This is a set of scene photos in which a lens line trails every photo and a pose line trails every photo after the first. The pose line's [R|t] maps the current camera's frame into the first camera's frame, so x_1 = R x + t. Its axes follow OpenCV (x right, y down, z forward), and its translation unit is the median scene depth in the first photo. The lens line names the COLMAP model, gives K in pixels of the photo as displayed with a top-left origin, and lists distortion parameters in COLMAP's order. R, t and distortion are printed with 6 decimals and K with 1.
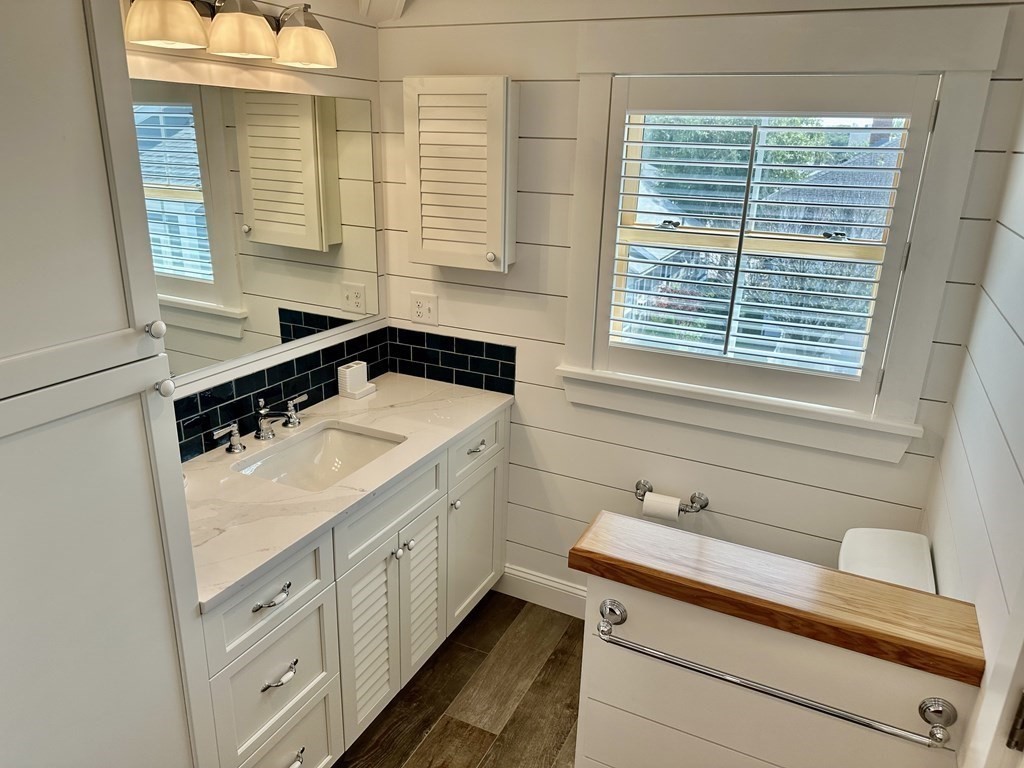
lens RADIAL K [[739.1, 0, 512.0], [0, 739.1, 384.0], [0, 0, 1]] dist [0.009174, 0.007271]
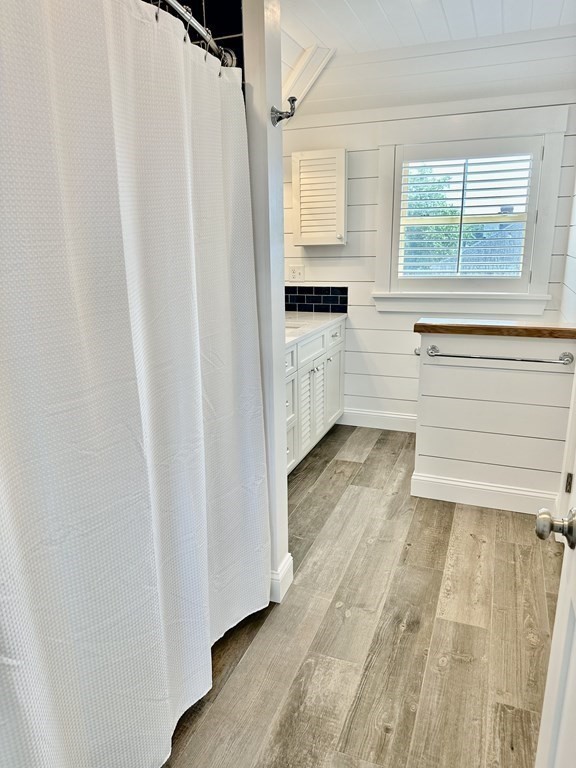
lens RADIAL K [[525.2, 0, 288.0], [0, 525.2, 384.0], [0, 0, 1]] dist [-0.000858, -0.005636]
pose [[0.996736, -0.064579, 0.048446, -0.255021], [0.066919, 0.996586, -0.048352, 0.283784], [-0.045158, 0.051436, 0.997655, -0.405959]]
